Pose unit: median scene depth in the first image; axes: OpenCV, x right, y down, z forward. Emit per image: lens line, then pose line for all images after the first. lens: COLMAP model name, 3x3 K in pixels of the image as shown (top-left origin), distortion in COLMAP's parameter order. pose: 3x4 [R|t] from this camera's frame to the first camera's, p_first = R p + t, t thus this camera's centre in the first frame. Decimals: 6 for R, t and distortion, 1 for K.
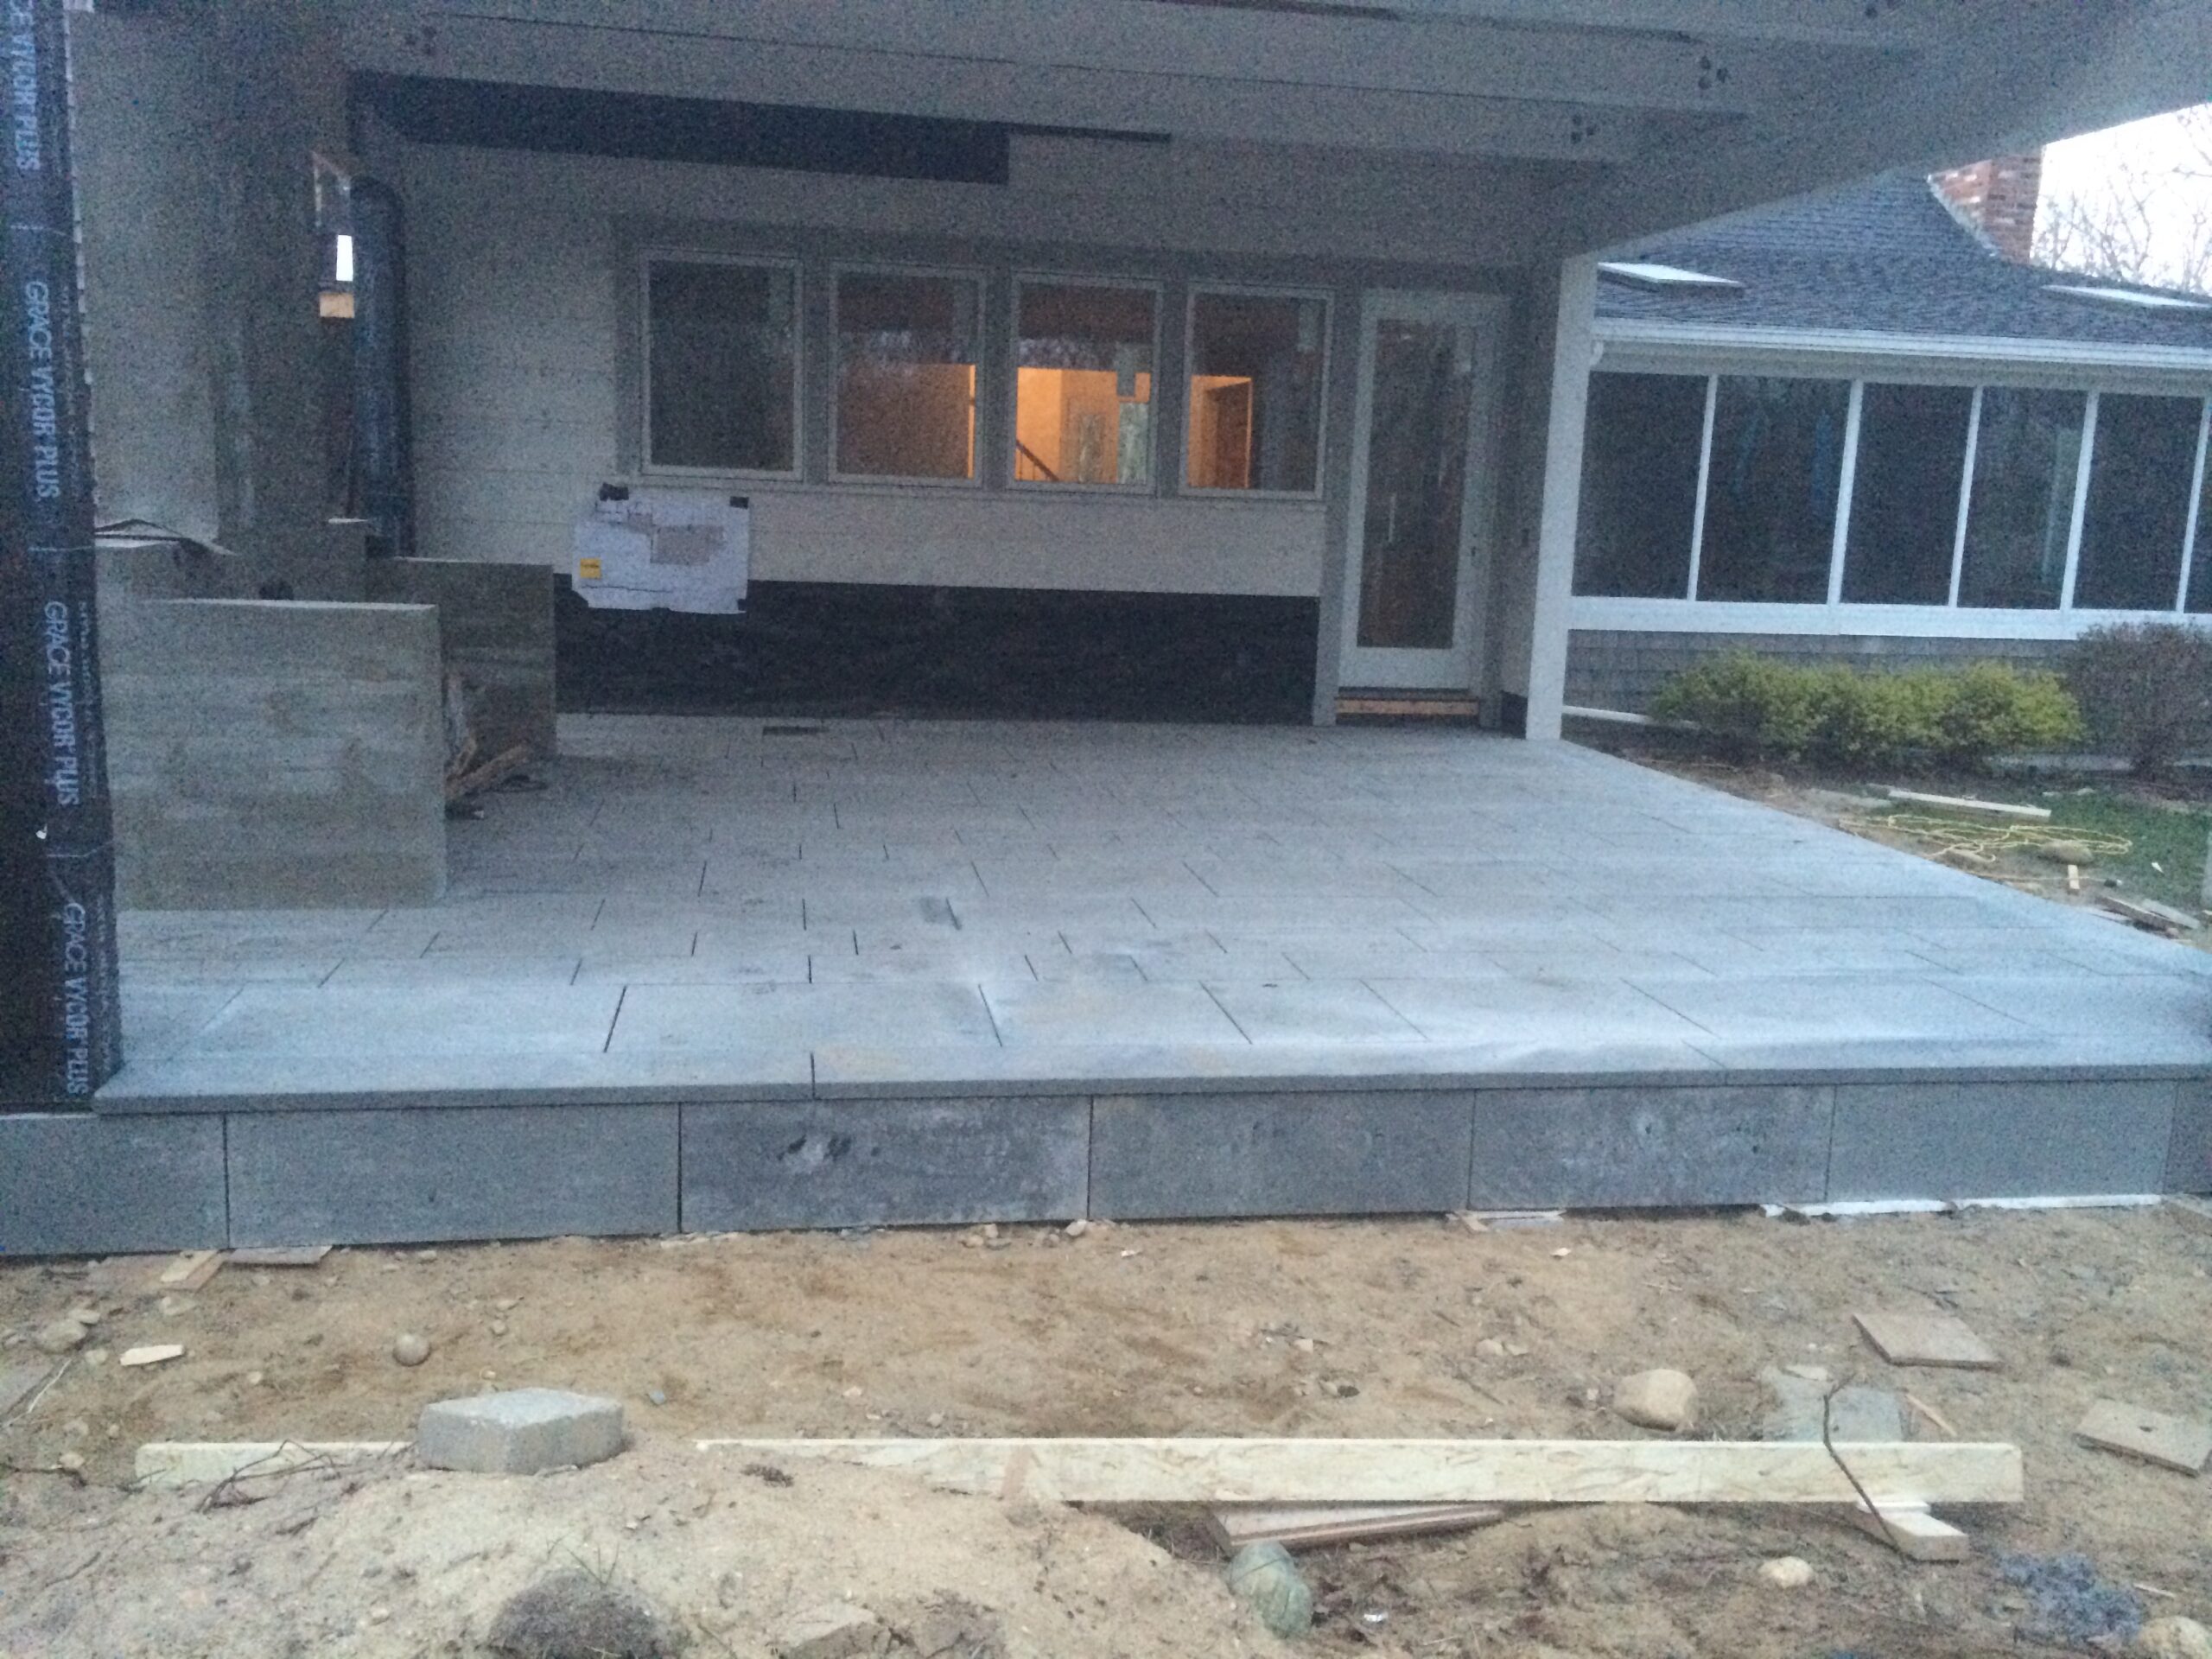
lens RADIAL K [[1887.8, 0, 1105.2], [0, 1887.8, 824.4], [0, 0, 1]] dist [0.060831, -0.054178]
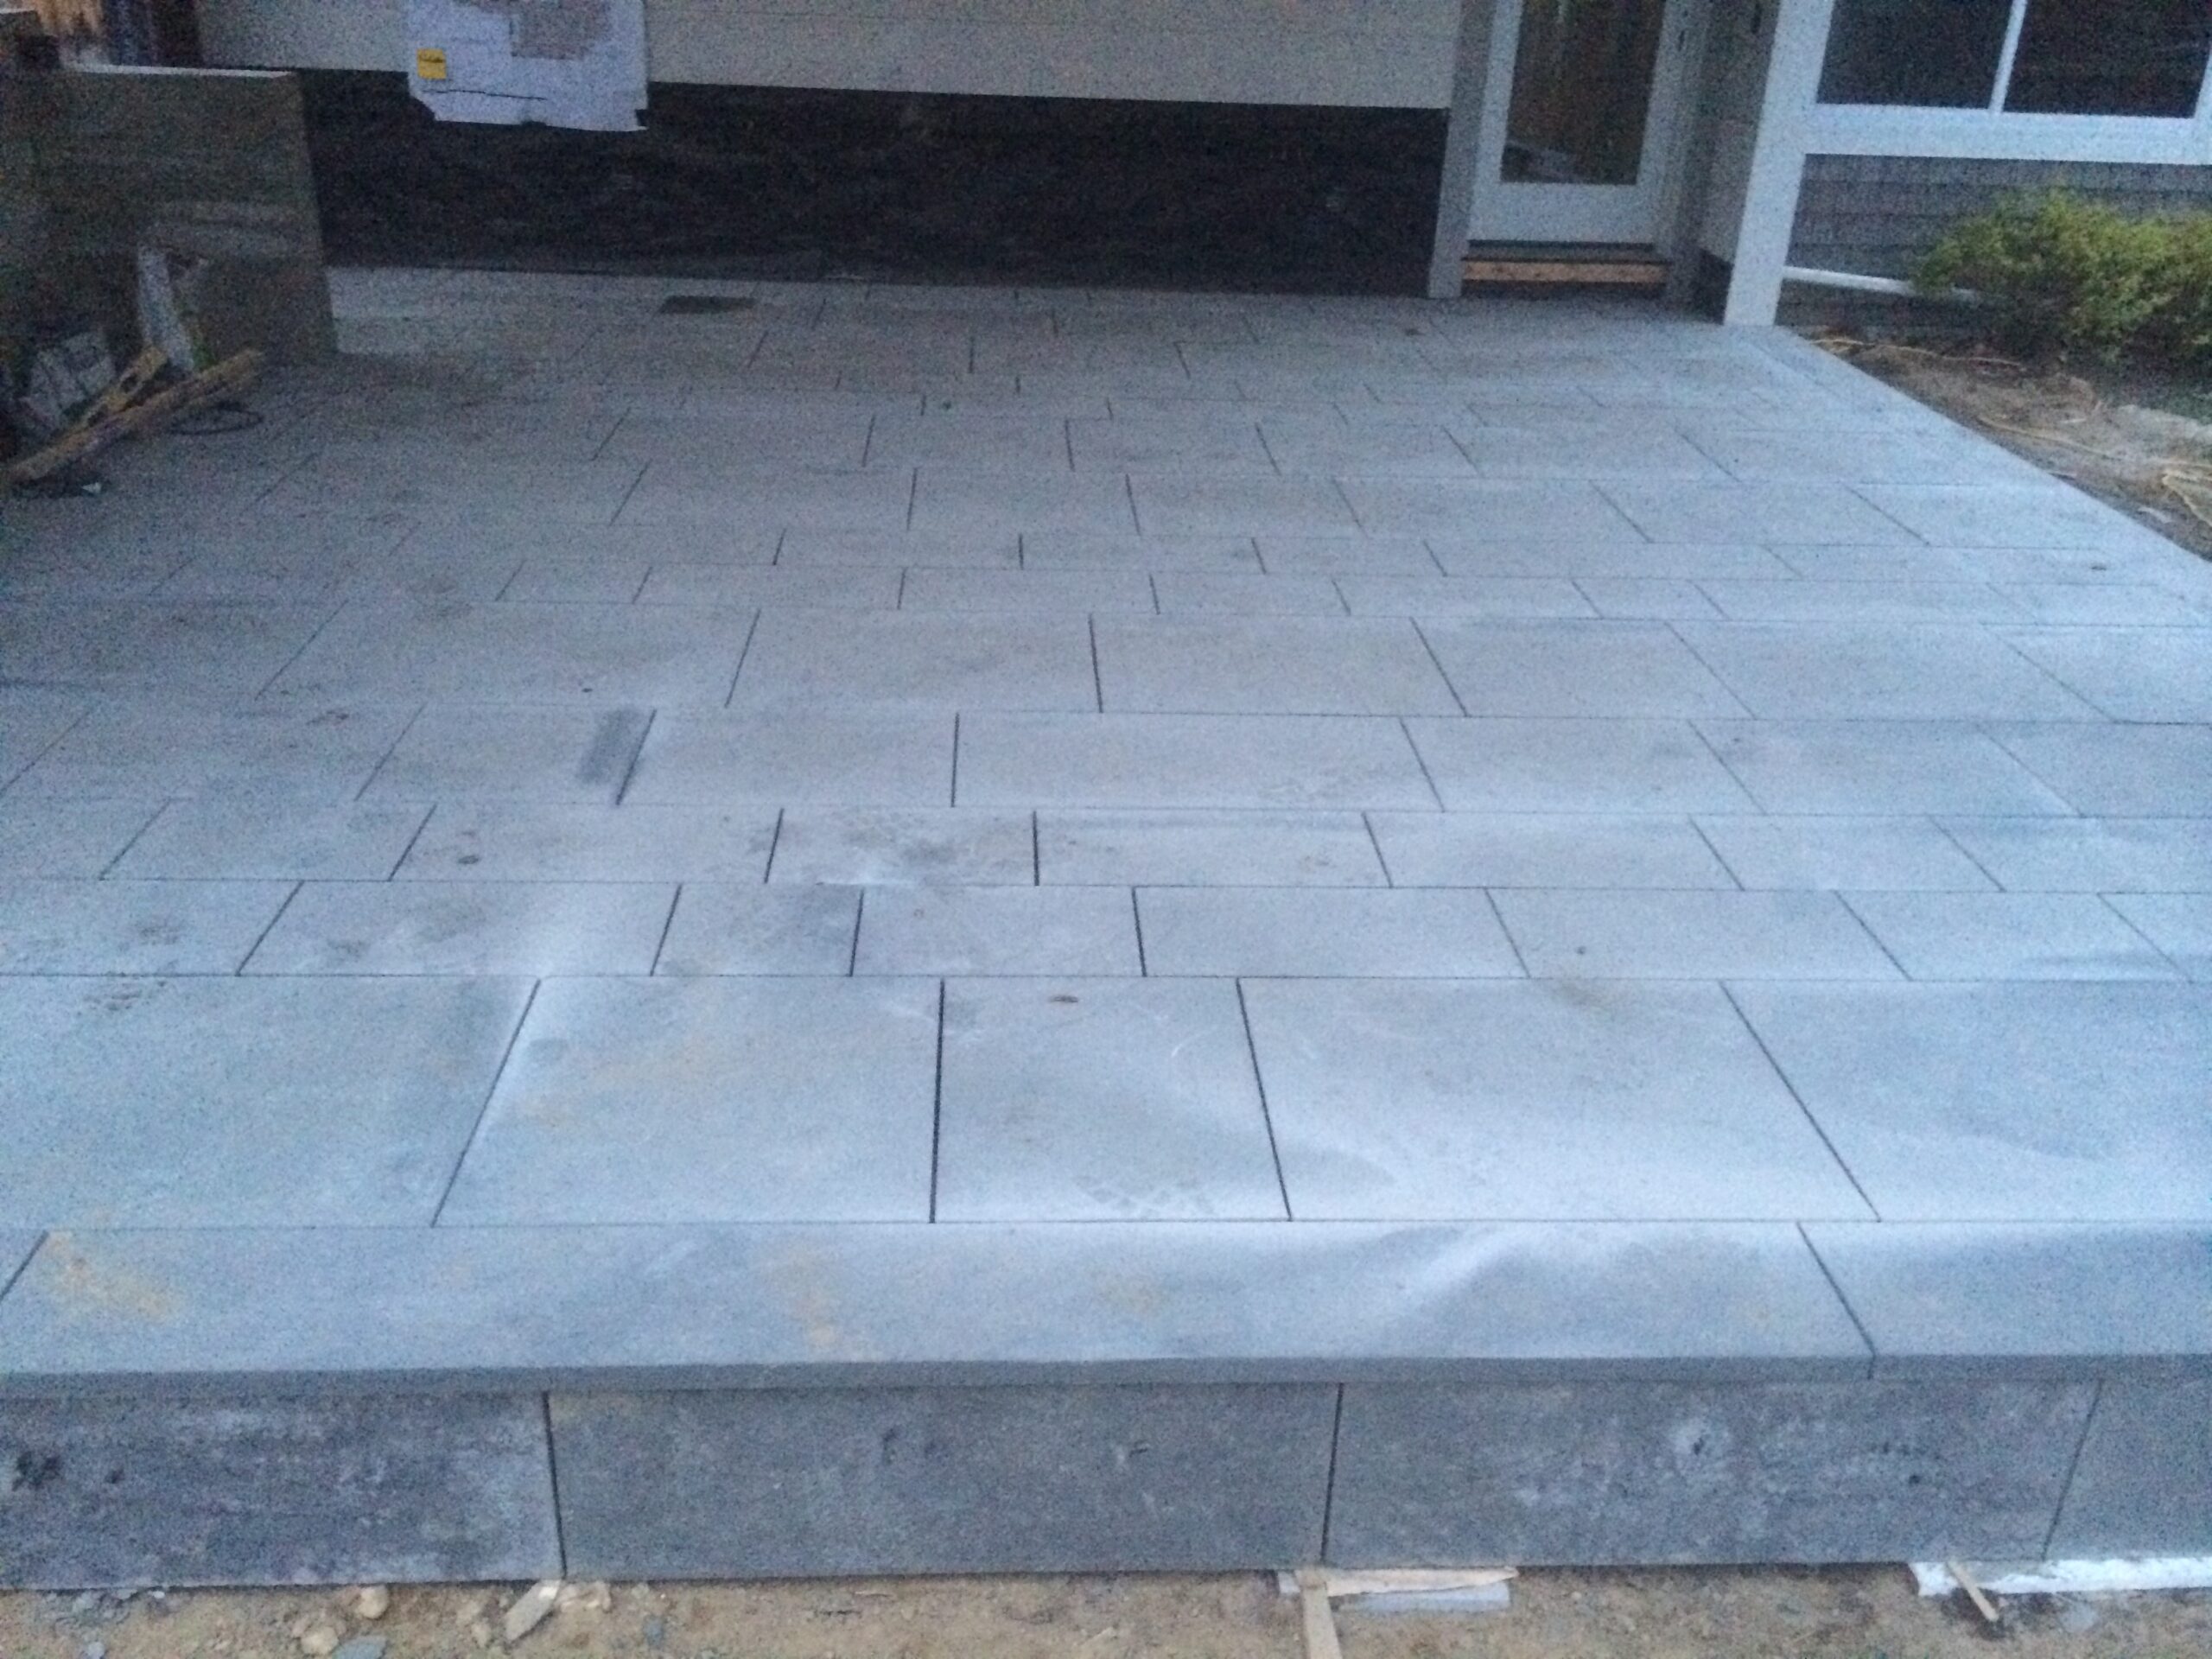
lens RADIAL K [[1887.8, 0, 1098.4], [0, 1887.8, 836.8], [0, 0, 1]] dist [0.060831, -0.054178]
pose [[0.993149, 0.050602, -0.105327, 0.077215], [-0.019455, 0.960398, 0.277951, -0.058252], [0.115221, -0.273997, 0.954804, 0.242033]]
